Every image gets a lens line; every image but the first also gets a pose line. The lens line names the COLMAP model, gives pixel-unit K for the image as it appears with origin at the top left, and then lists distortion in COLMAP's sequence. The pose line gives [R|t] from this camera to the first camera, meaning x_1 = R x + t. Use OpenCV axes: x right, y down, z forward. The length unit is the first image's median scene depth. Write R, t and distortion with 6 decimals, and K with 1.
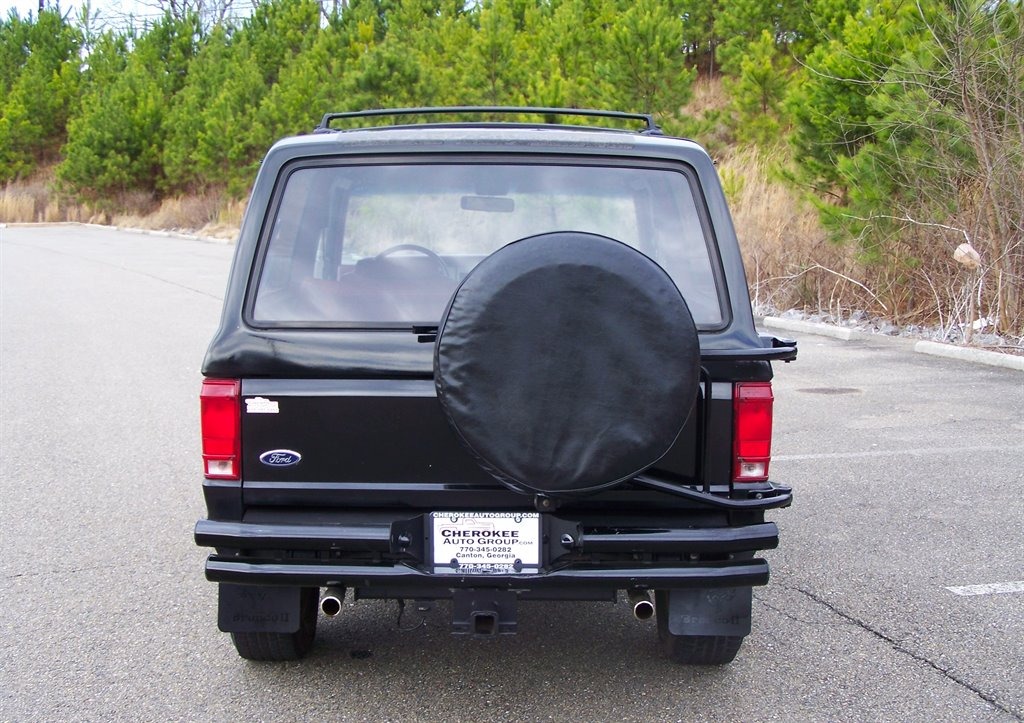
lens RADIAL K [[1426.1, 0, 521.7], [0, 1426.1, 383.7], [0, 0, 1]] dist [-0.167112, 0.483829]
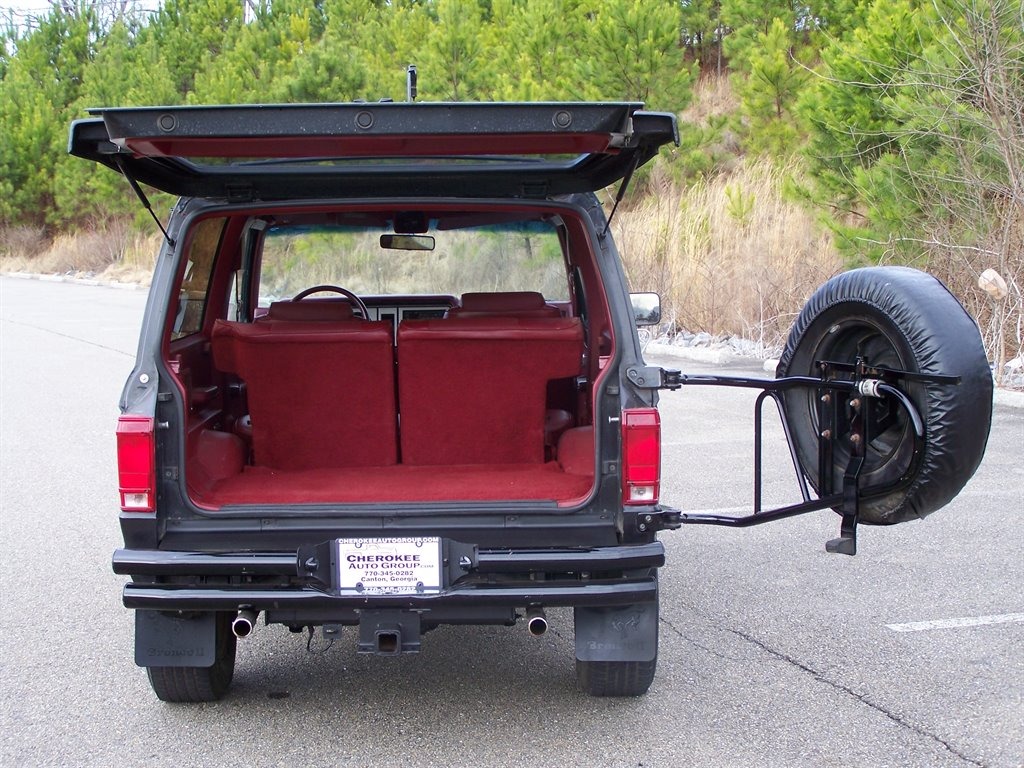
lens RADIAL K [[1797.1, 0, 543.6], [0, 1797.1, 384.8], [0, 0, 1]] dist [-0.138334, 0.444763]
pose [[0.999529, -0.023772, 0.019387, 0.009741], [0.024526, 0.998914, -0.039625, 0.004737], [-0.018424, 0.040082, 0.999027, -0.049008]]
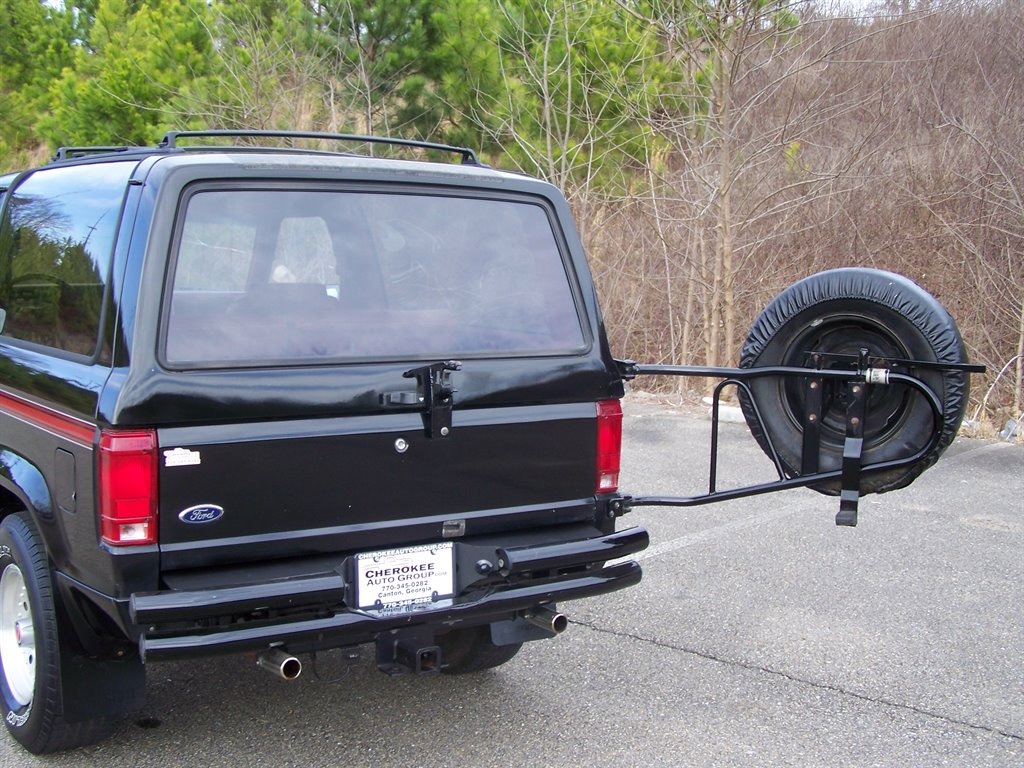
lens RADIAL K [[1352.4, 0, 512.0], [0, 1352.4, 384.0], [0, 0, 1]] dist [-0.168257, 0.427617]
pose [[0.824676, -0.052064, 0.563205, -0.070321], [0.057608, 0.998308, 0.007932, -0.003748], [-0.562664, 0.025903, 0.826279, 0.027316]]
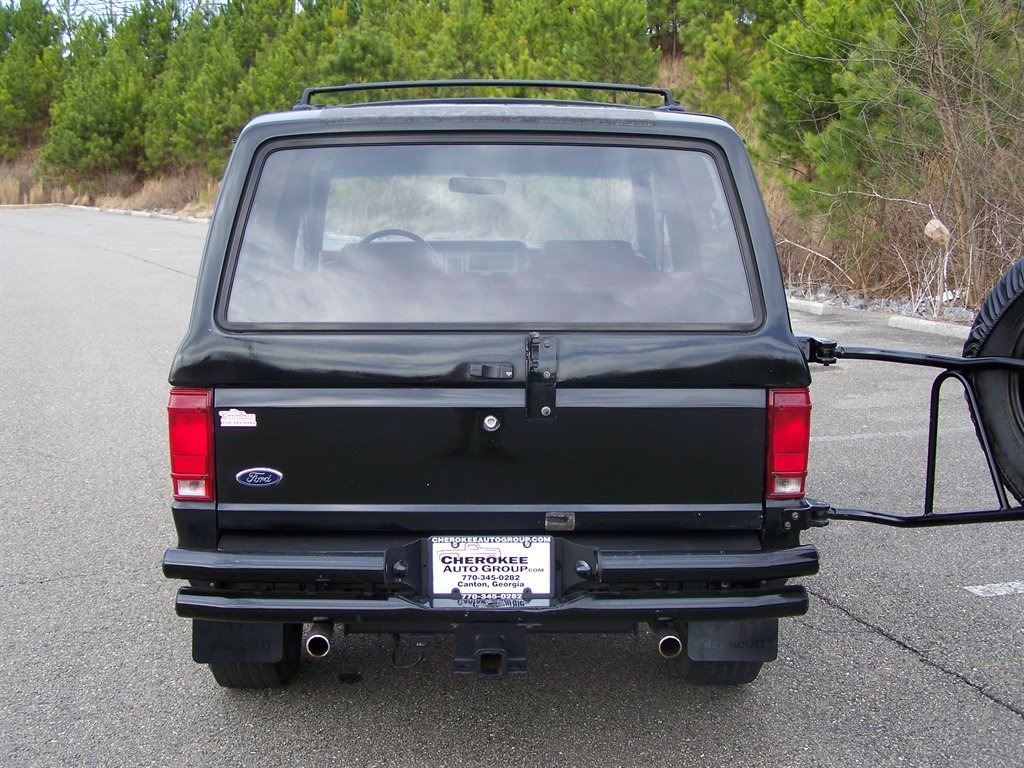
lens RADIAL K [[1352.4, 0, 512.0], [0, 1352.4, 384.0], [0, 0, 1]] dist [-0.168257, 0.427617]
pose [[0.999822, -0.010503, 0.015654, -0.003526], [0.010127, 0.999662, 0.023927, -0.003649], [-0.015900, -0.023765, 0.999591, 0.023107]]
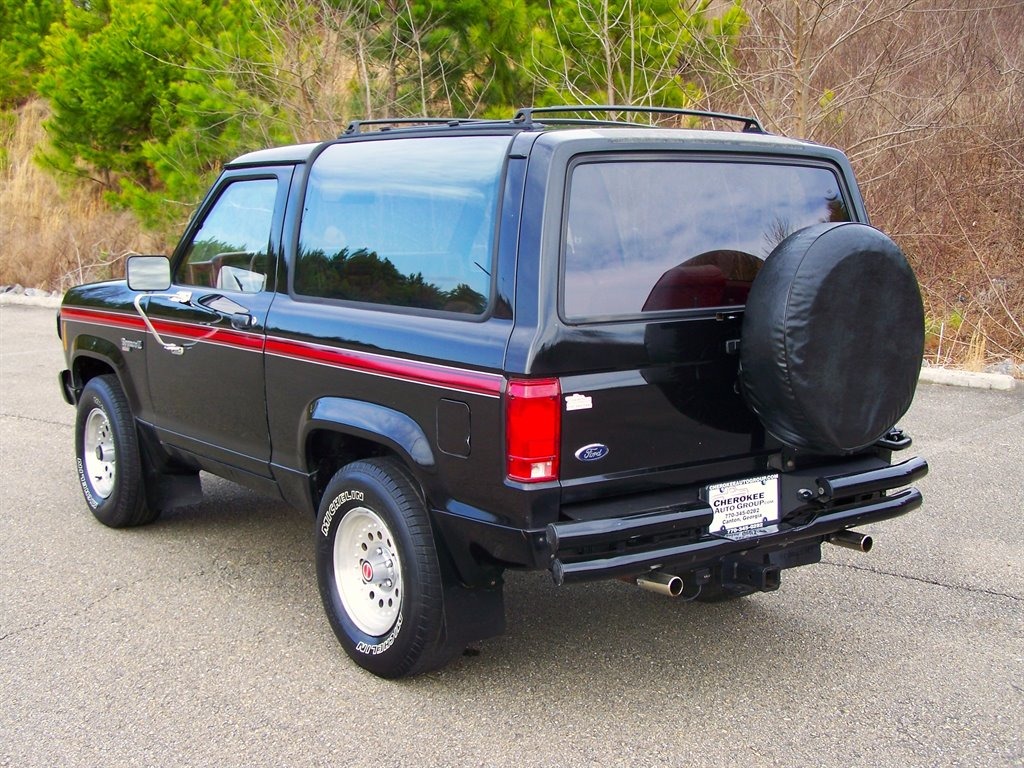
lens RADIAL K [[1399.1, 0, 500.7], [0, 1399.1, 382.5], [0, 0, 1]] dist [-0.111194, 0.446816]
pose [[0.810846, -0.089806, 0.578329, -0.115746], [0.082358, 0.995833, 0.039169, -0.006110], [-0.579436, 0.015870, 0.814863, 0.033378]]
